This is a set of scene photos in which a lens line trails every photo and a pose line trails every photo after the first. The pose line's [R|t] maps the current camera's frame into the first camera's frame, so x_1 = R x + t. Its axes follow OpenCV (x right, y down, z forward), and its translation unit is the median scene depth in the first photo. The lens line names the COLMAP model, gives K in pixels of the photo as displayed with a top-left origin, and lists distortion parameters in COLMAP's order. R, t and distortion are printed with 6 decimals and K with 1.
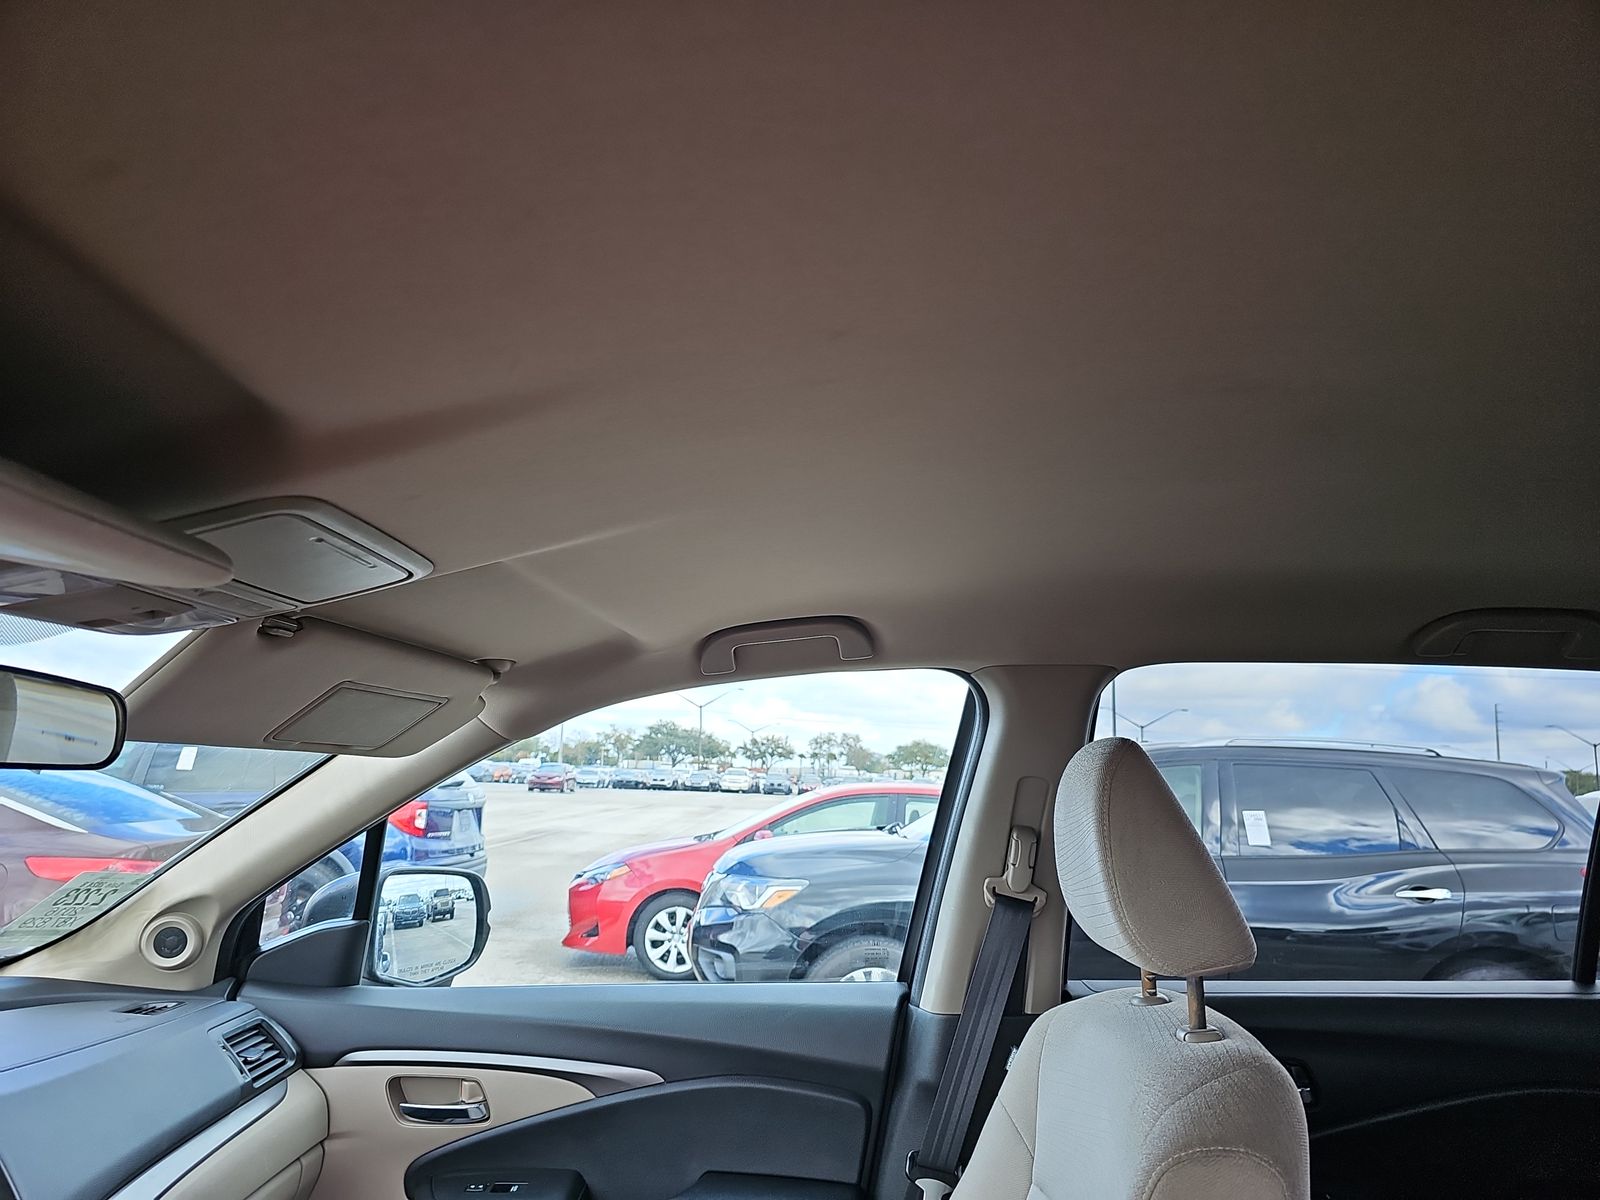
lens RADIAL K [[1074.5, 0, 799.3], [0, 1074.5, 611.2], [0, 0, 1]] dist [0.029759, -0.013441]
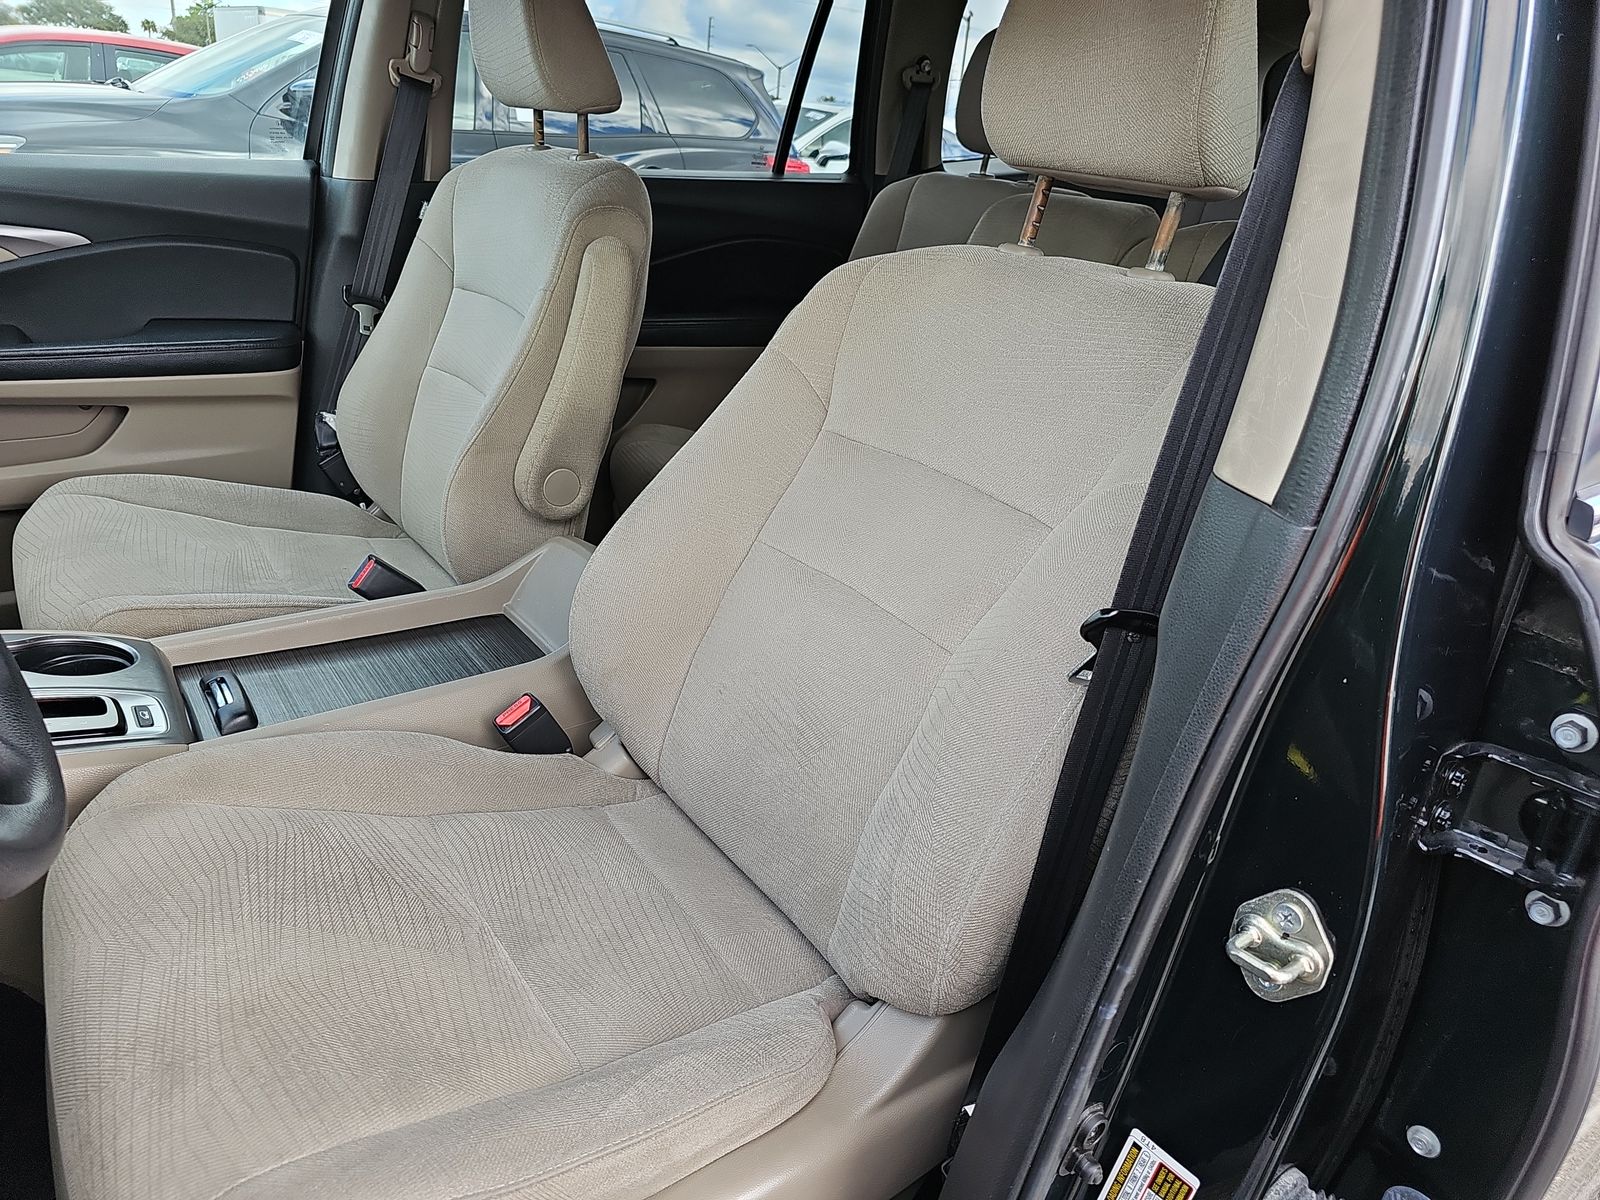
lens RADIAL K [[1074.5, 0, 810.1], [0, 1074.5, 602.6], [0, 0, 1]] dist [0.029759, -0.013441]
pose [[0.791625, -0.208706, 0.574258, -0.094796], [-0.157340, 0.838527, 0.521648, 0.019352], [-0.590402, -0.503303, 0.630961, -0.112677]]
